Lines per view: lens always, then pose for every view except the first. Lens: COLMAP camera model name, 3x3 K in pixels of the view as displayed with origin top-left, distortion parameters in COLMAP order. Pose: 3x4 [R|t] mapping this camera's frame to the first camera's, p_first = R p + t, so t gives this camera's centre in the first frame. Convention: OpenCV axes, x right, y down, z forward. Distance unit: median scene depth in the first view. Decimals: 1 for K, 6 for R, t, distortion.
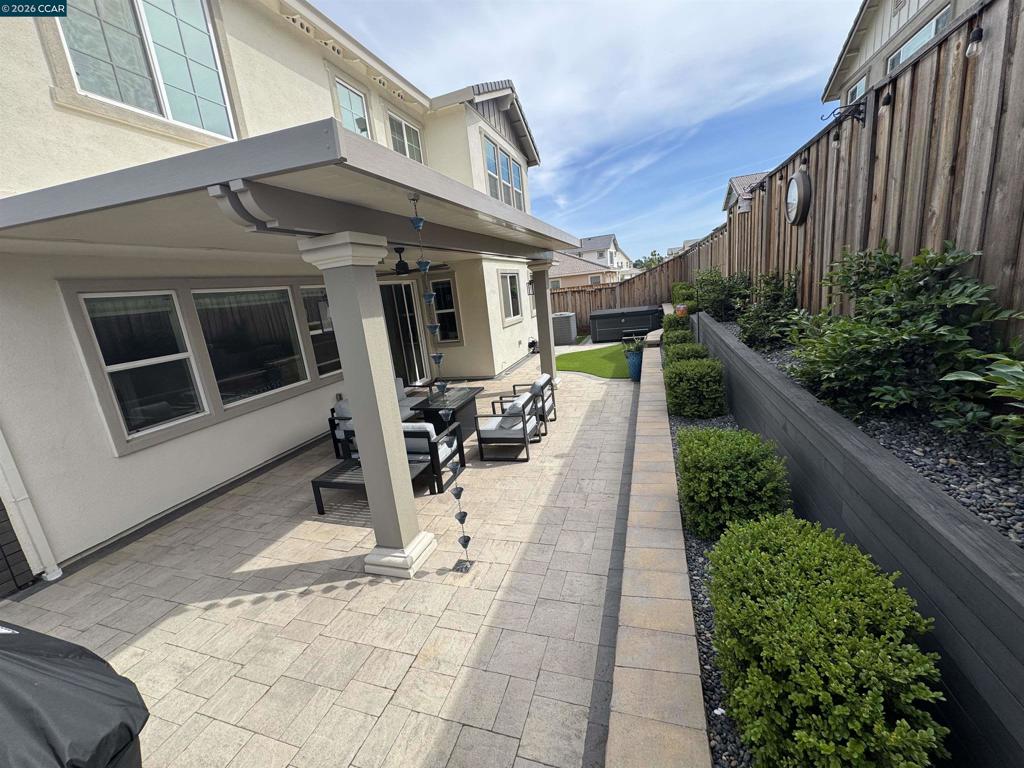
lens RADIAL K [[410.7, 0, 510.9], [0, 410.7, 382.3], [0, 0, 1]] dist [-0.000980, 0.000249]
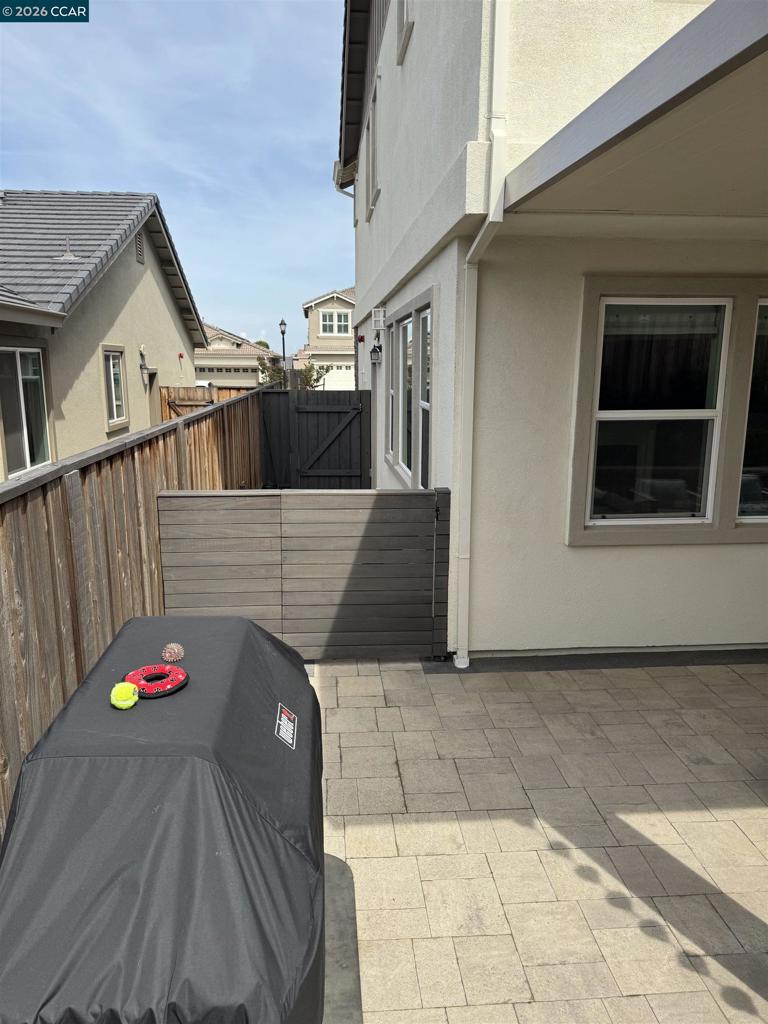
lens RADIAL K [[730.9, 0, 375.6], [0, 730.9, 506.9], [0, 0, 1]] dist [0.002055, -0.011459]
pose [[0.379412, 0.293019, -0.877603, -0.054233], [-0.249940, 0.945721, 0.207707, -0.050335], [0.890829, 0.140541, 0.432055, 0.216289]]
